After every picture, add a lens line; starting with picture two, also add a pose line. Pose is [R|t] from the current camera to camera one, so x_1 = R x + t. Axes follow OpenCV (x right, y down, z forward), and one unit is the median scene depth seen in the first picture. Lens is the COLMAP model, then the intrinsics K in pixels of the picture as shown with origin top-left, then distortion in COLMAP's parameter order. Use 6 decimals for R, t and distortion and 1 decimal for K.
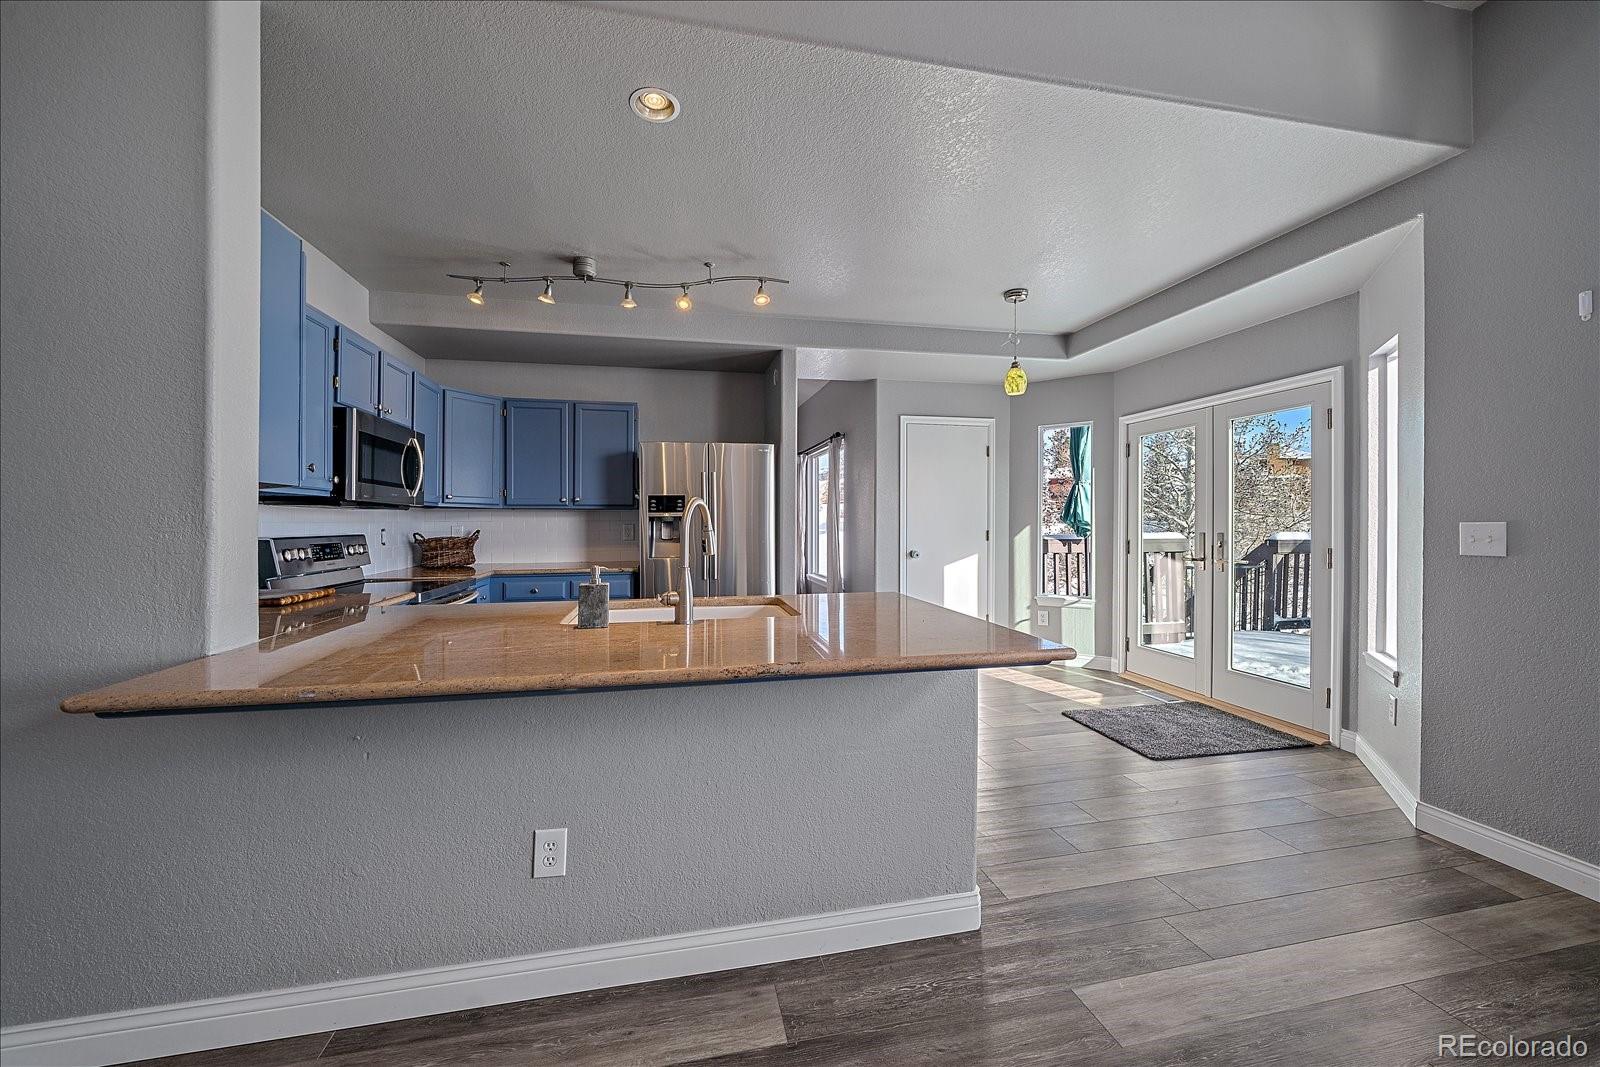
lens RADIAL K [[590.3, 0, 794.6], [0, 590.3, 521.0], [0, 0, 1]] dist [-0.002998, -0.000134]
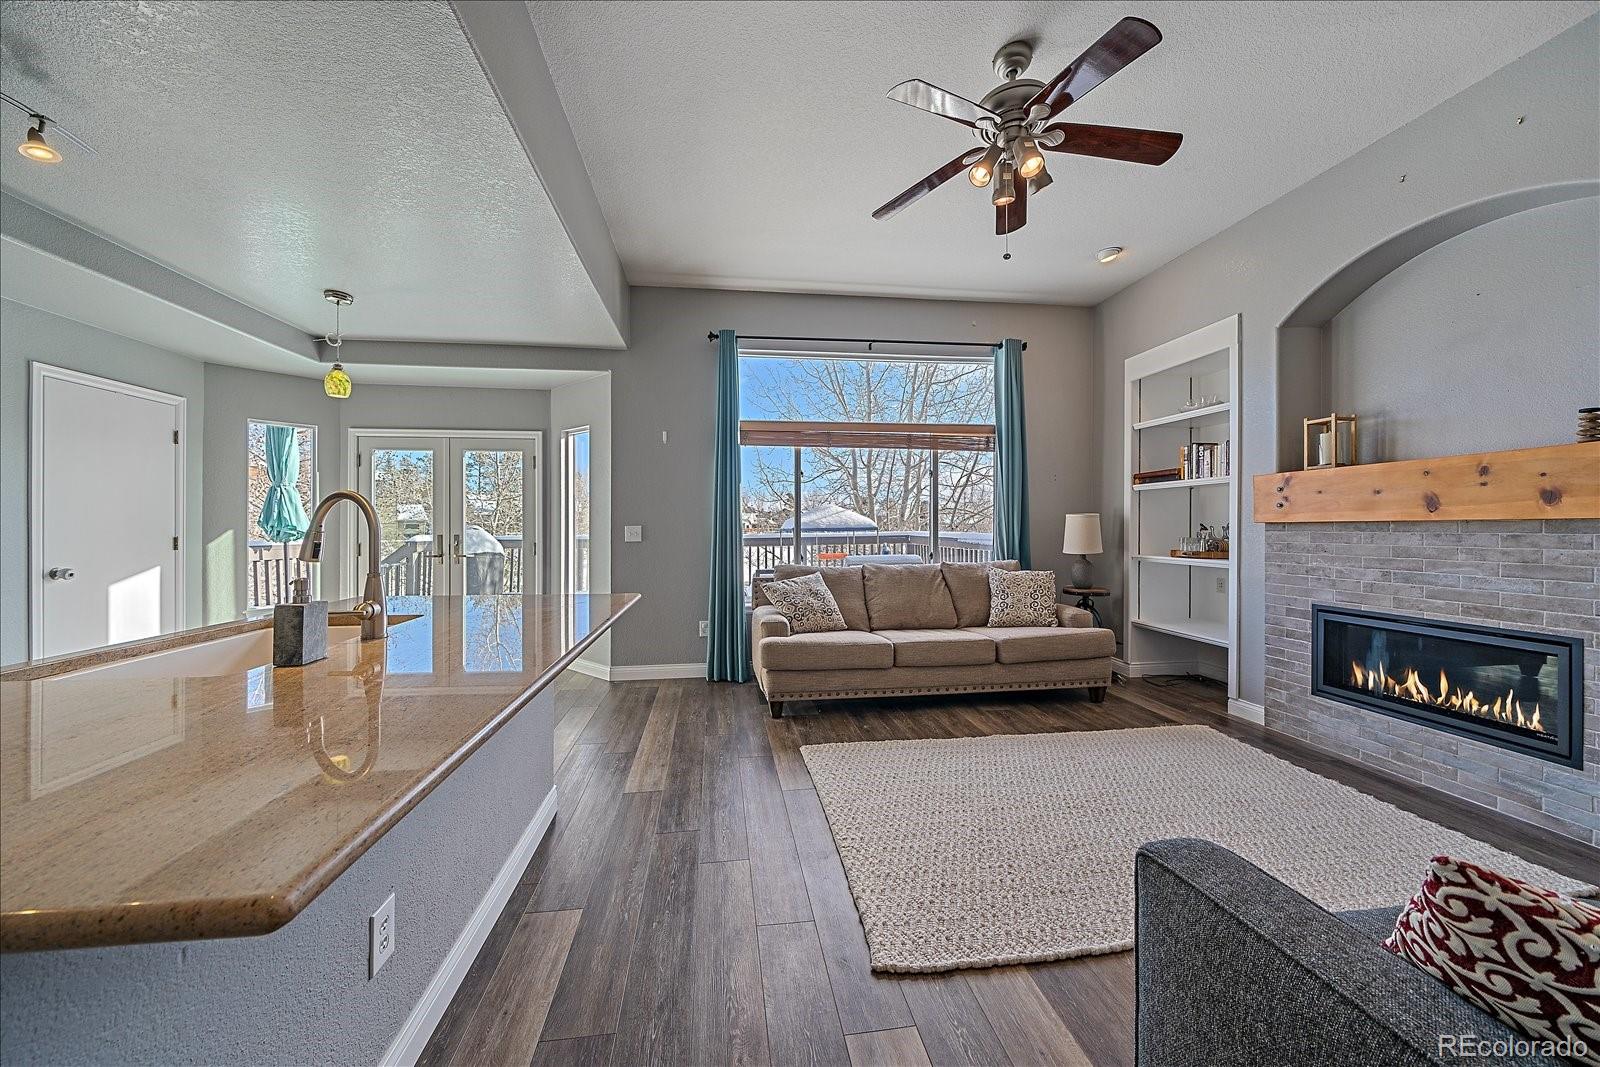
lens RADIAL K [[552.6, 0, 785.2], [0, 552.6, 530.8], [0, 0, 1]] dist [-0.002071, -0.000194]
pose [[0.080150, -0.003227, 0.996778, -0.398492], [-0.000212, 0.999995, 0.003254, 0.006524], [-0.996783, -0.000473, 0.080149, 0.141365]]
